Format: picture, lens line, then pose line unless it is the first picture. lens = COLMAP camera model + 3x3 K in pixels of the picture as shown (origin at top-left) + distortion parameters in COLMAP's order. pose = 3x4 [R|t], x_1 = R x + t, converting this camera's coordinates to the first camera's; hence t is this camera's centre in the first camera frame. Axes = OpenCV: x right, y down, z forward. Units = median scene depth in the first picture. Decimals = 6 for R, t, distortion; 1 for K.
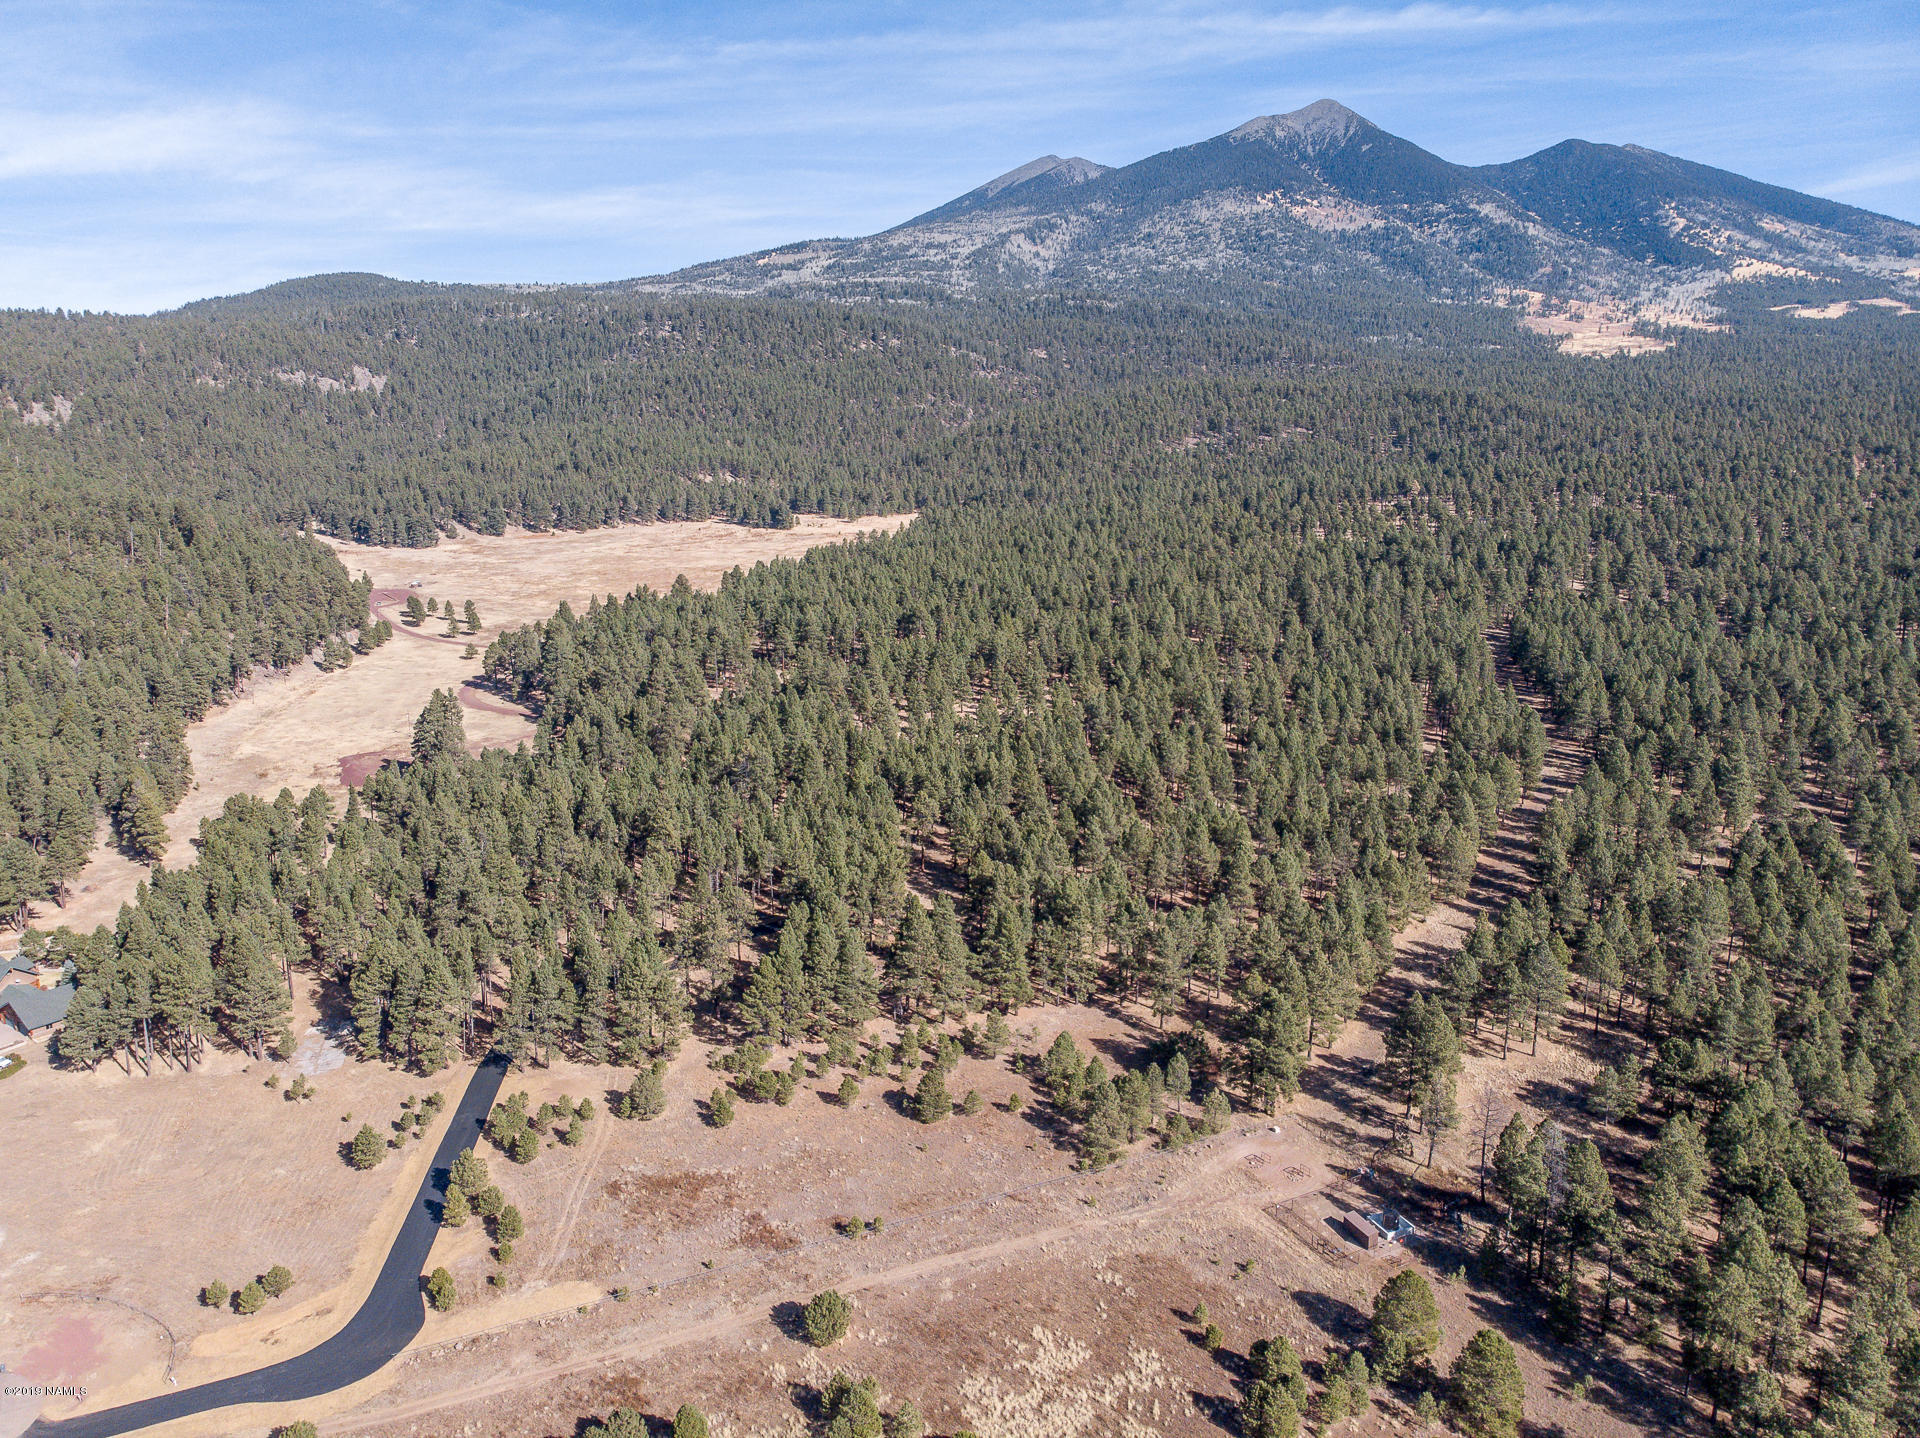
lens RADIAL K [[1395.2, 0, 961.9], [0, 1395.2, 708.9], [0, 0, 1]] dist [0.013360, 0.002338]
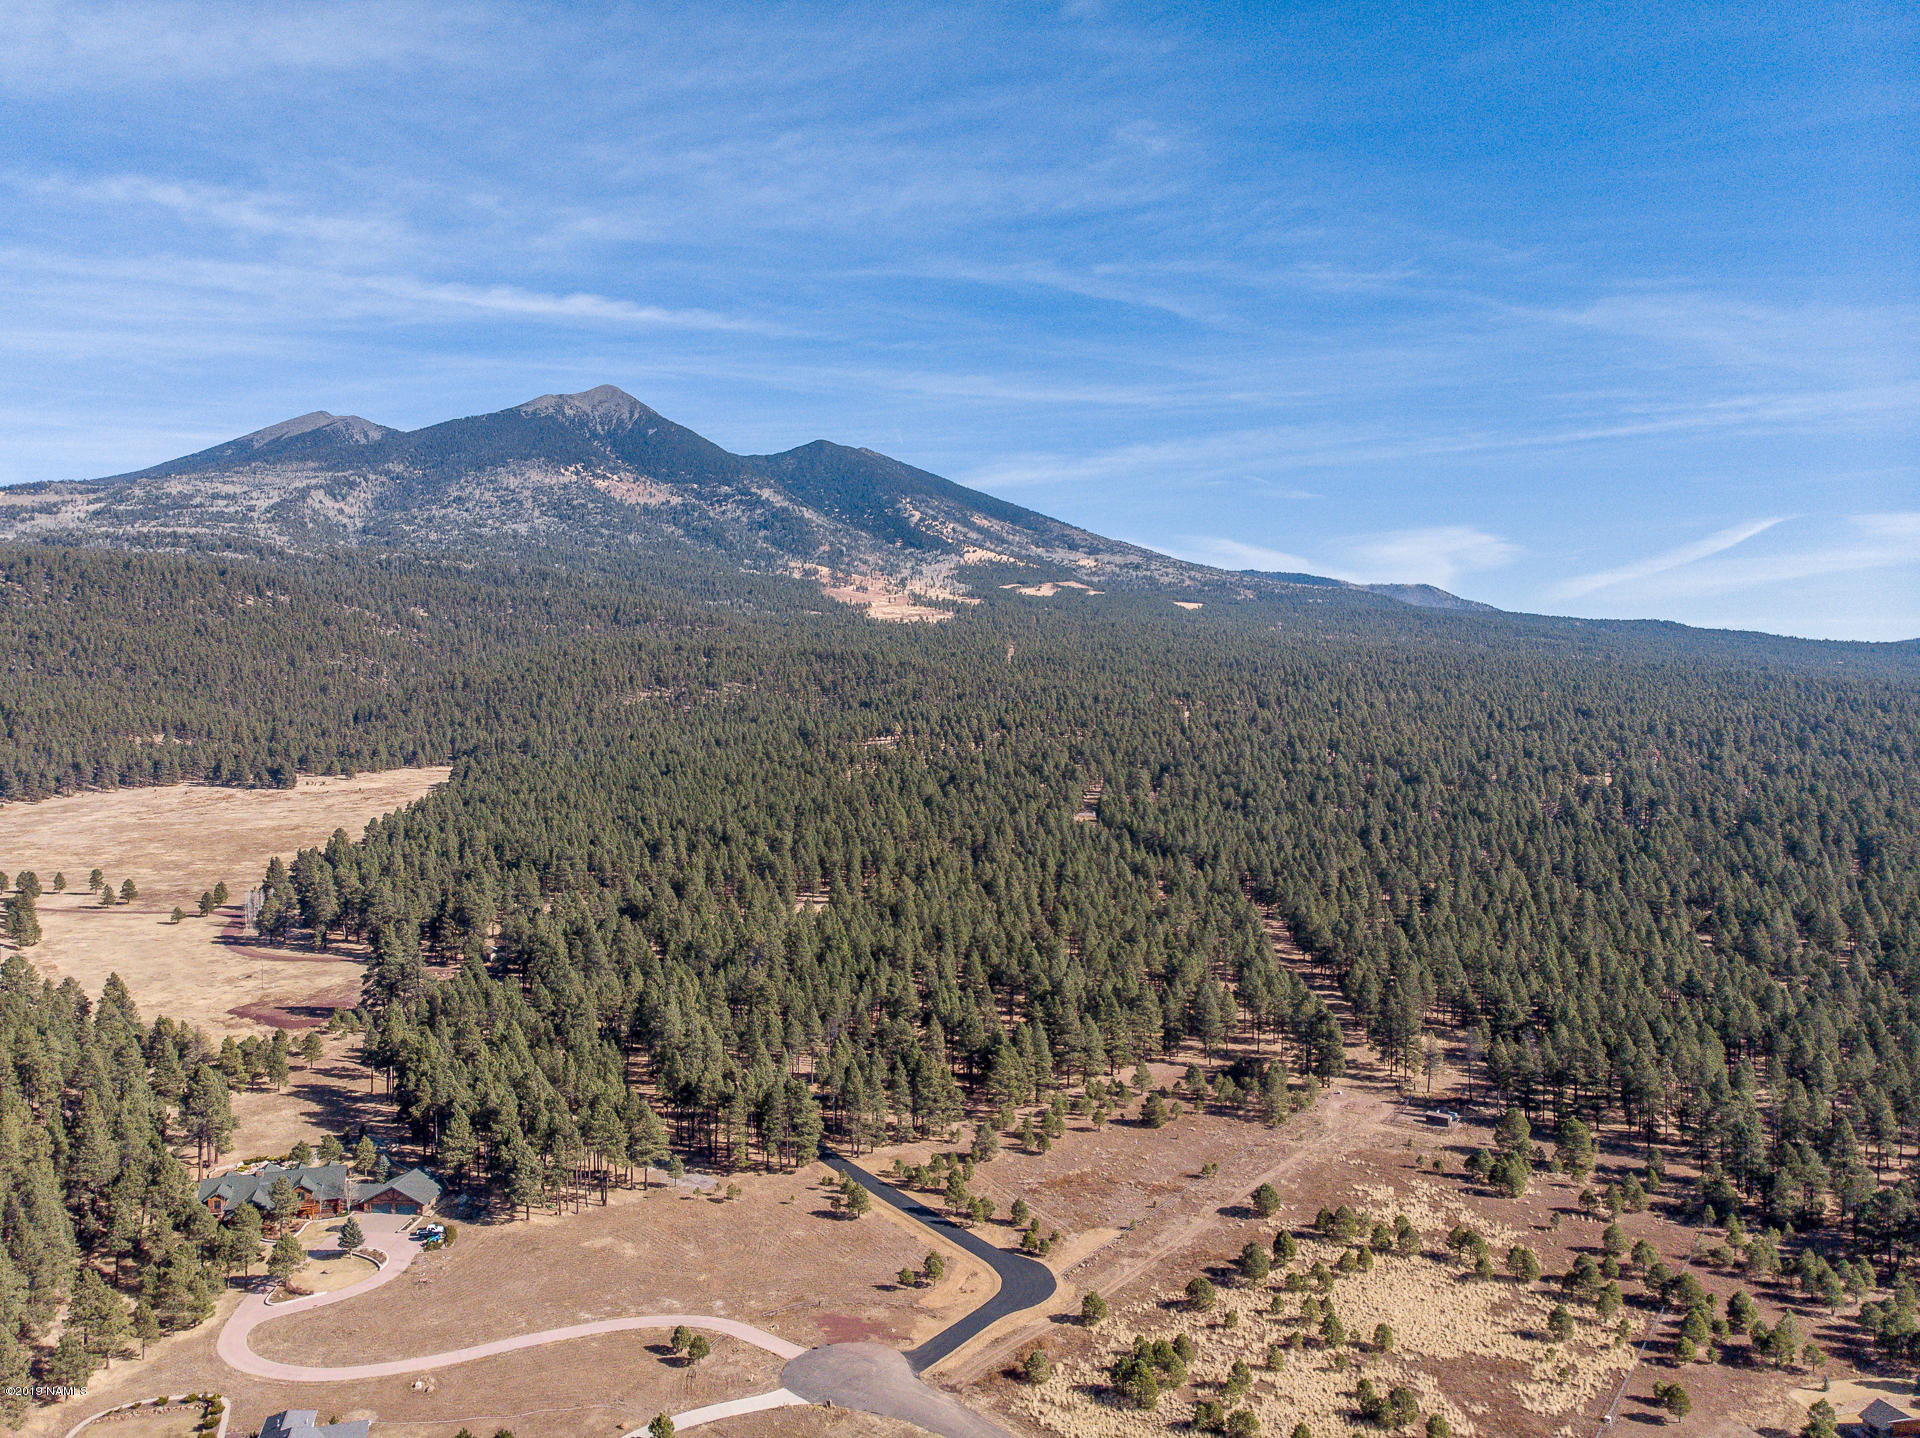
lens RADIAL K [[1395.2, 0, 951.0], [0, 1395.2, 741.0], [0, 0, 1]] dist [0.013360, 0.002338]
pose [[0.873325, -0.028551, 0.486300, -0.168826], [0.104616, 0.985981, -0.129988, 0.010293], [-0.475772, 0.164396, 0.864069, -0.048222]]
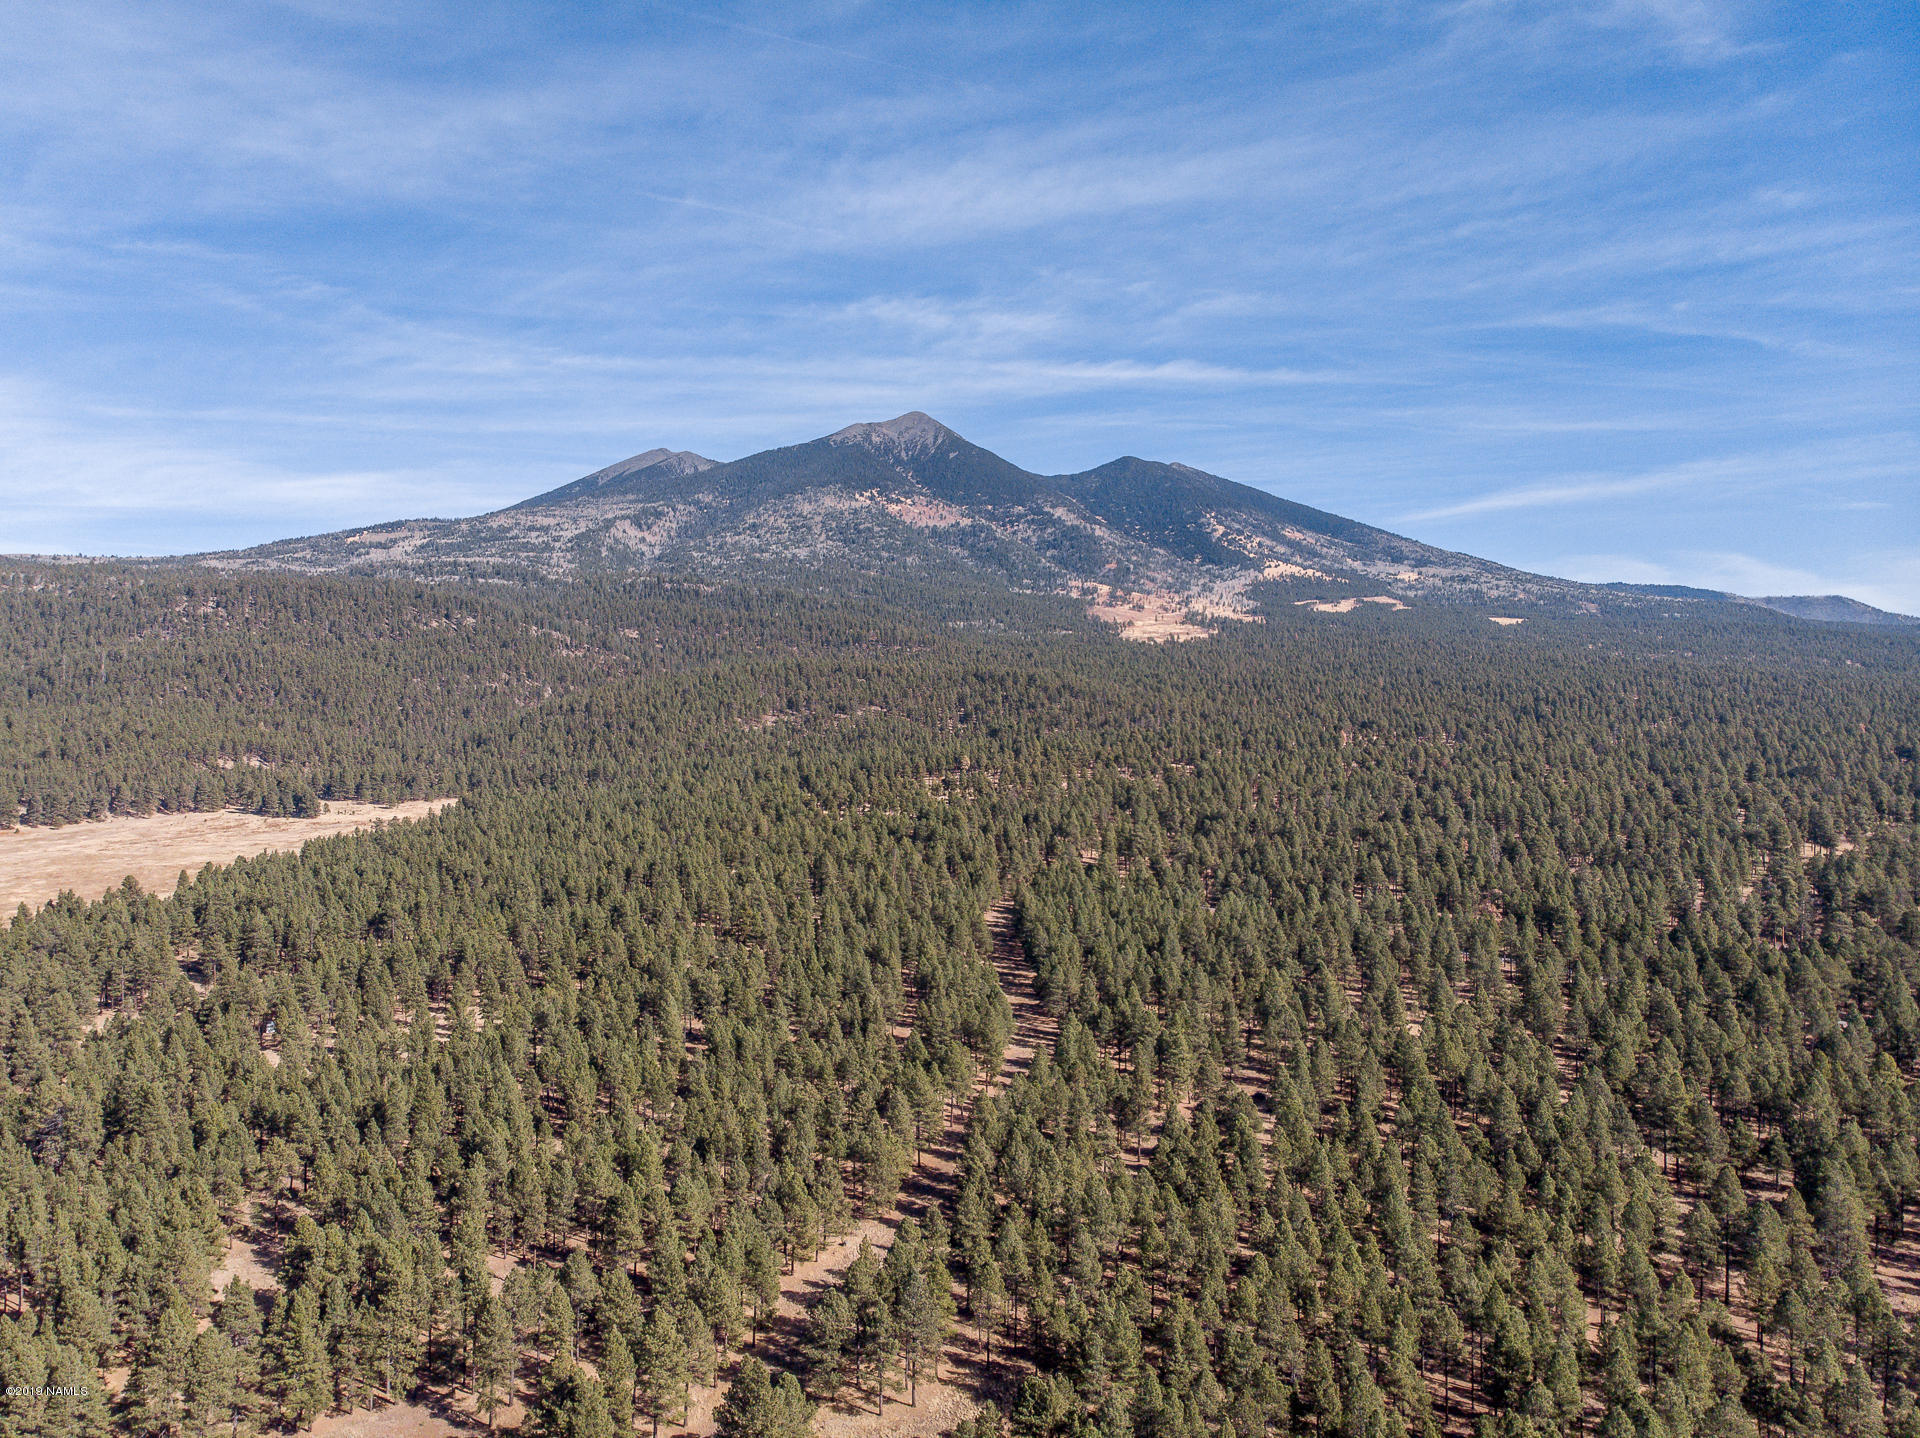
lens RADIAL K [[1395.2, 0, 956.0], [0, 1395.2, 706.1], [0, 0, 1]] dist [0.013360, 0.002338]
pose [[0.966543, -0.004361, 0.256467, 0.040057], [0.054822, 0.980264, -0.189938, -0.003244], [-0.250577, 0.197643, 0.947707, 0.012759]]
